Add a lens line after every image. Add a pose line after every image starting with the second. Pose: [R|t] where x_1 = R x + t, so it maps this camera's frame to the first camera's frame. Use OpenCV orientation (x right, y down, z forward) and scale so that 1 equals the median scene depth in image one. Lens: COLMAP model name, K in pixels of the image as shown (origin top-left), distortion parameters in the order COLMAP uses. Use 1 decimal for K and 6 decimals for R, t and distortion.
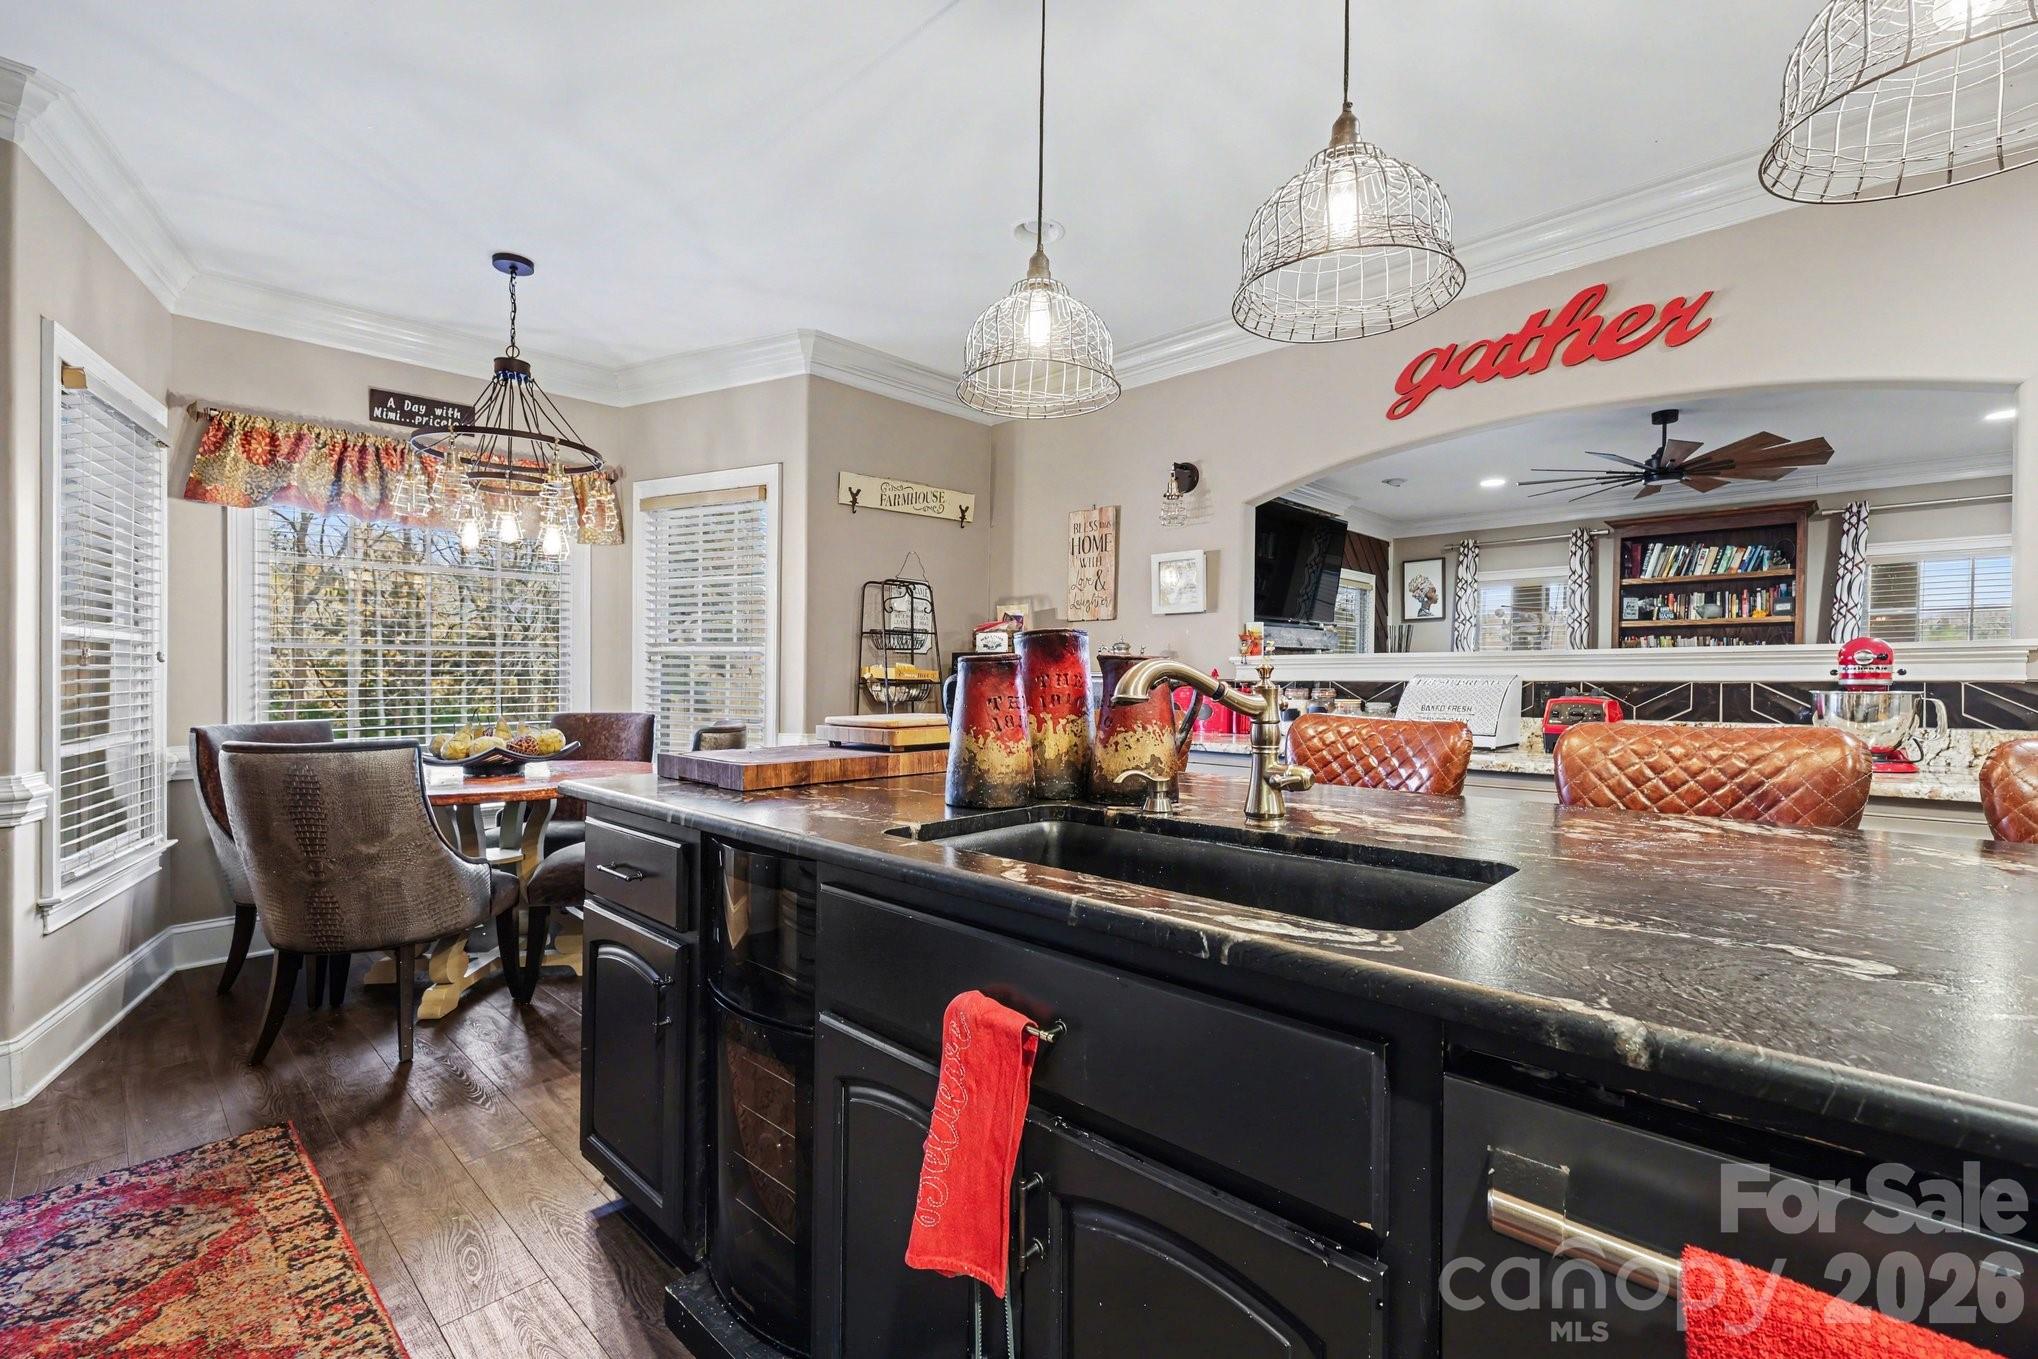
lens RADIAL K [[885.7, 0, 1021.5], [0, 885.7, 682.7], [0, 0, 1]] dist [0.006667, -0.000348]
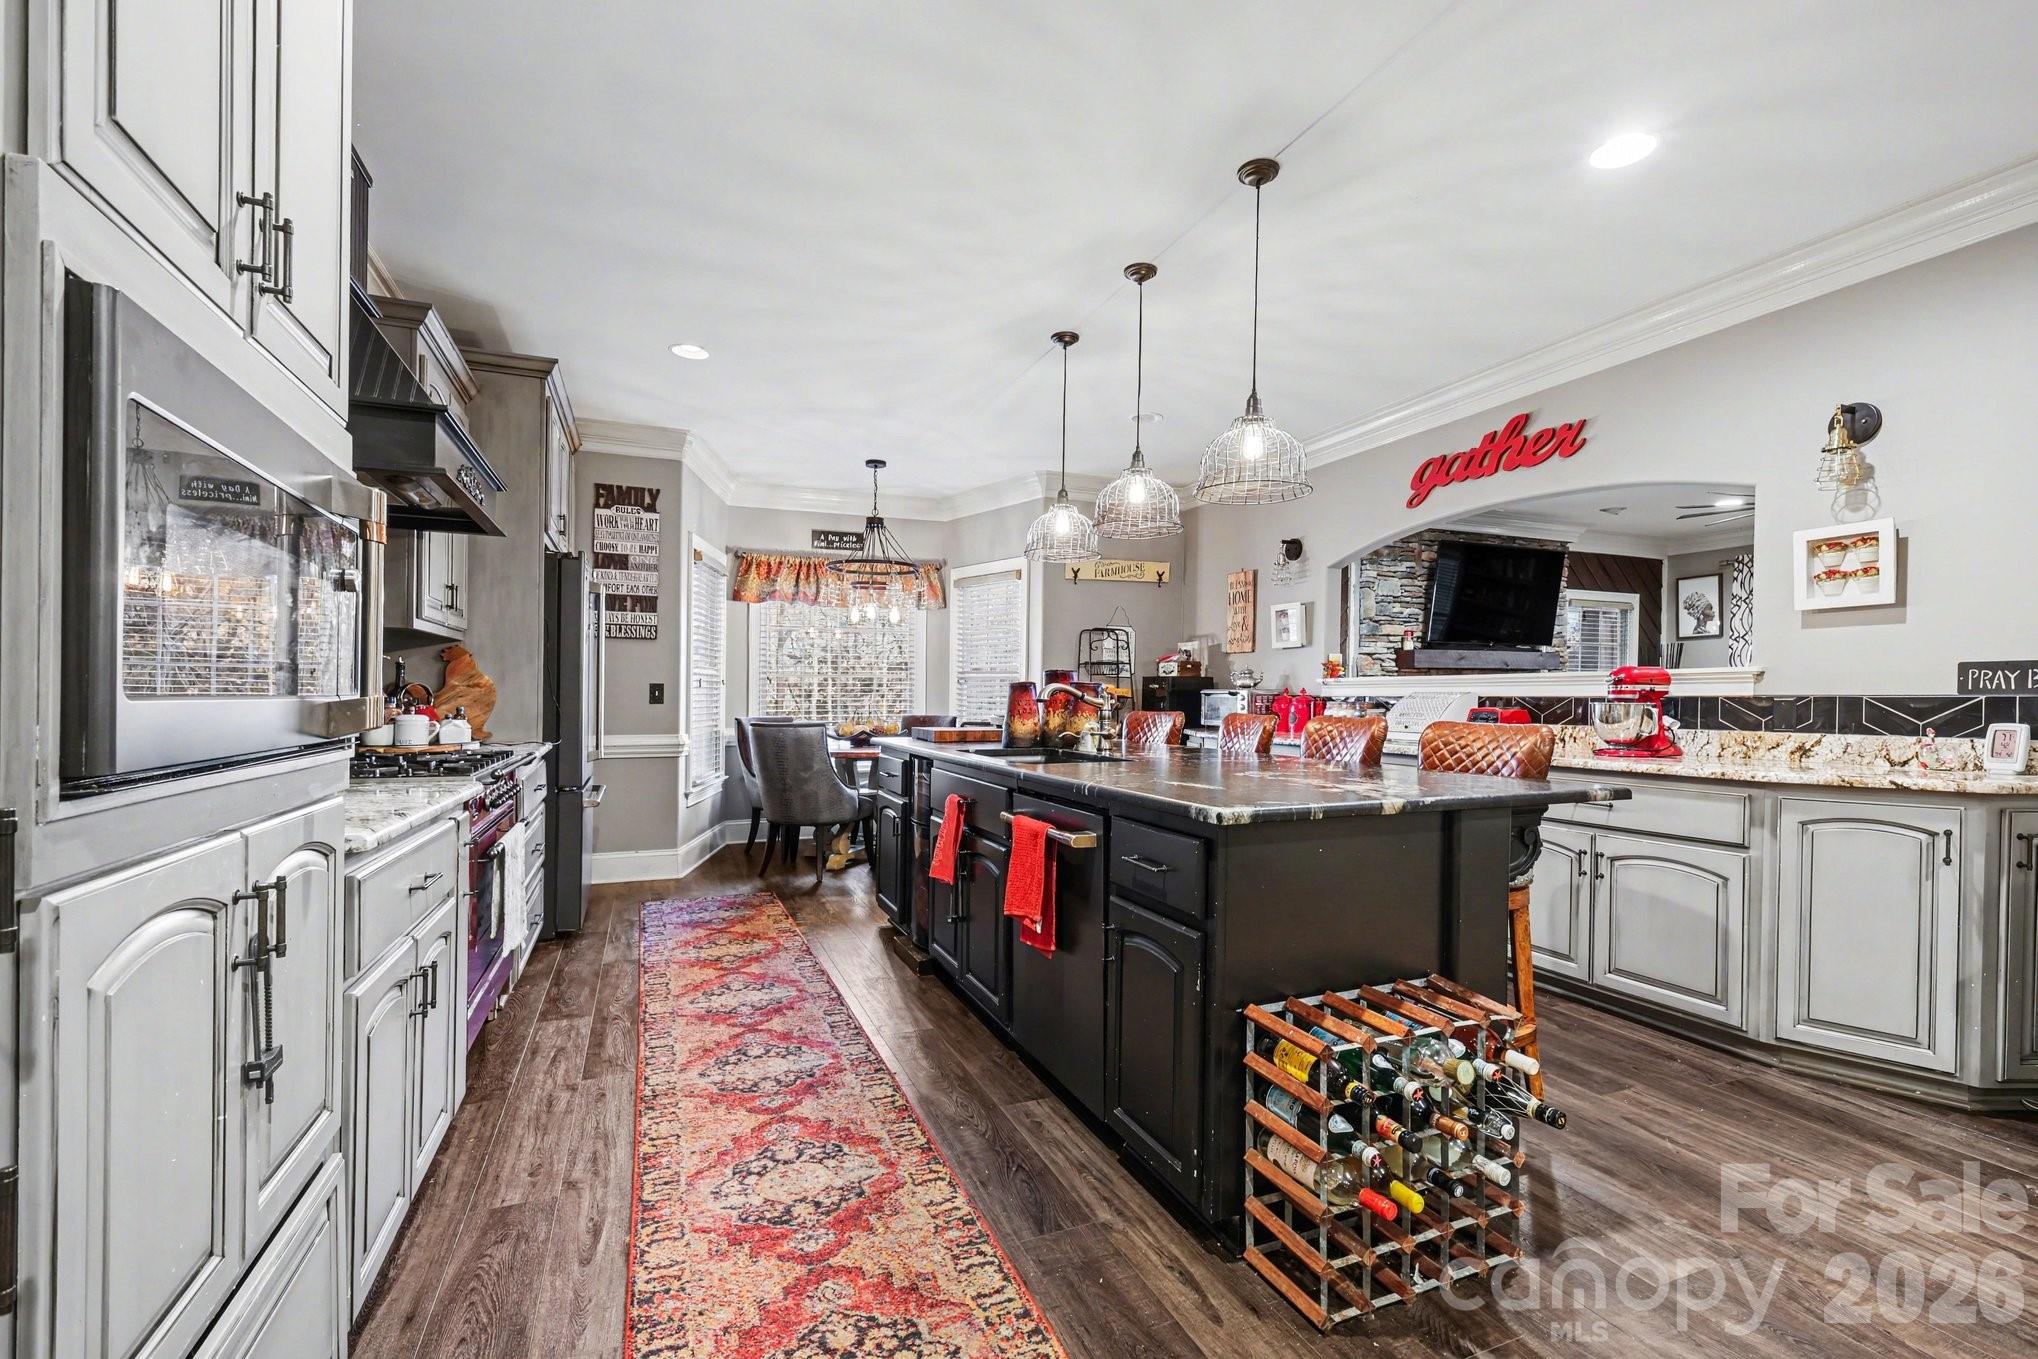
lens RADIAL K [[885.7, 0, 1018.7], [0, 885.7, 692.2], [0, 0, 1]] dist [0.006667, -0.000348]
pose [[0.913039, 0.000617, -0.407873, 0.425747], [-0.005252, 0.999934, -0.010242, 0.009034], [0.407840, 0.011494, 0.912981, -0.517136]]
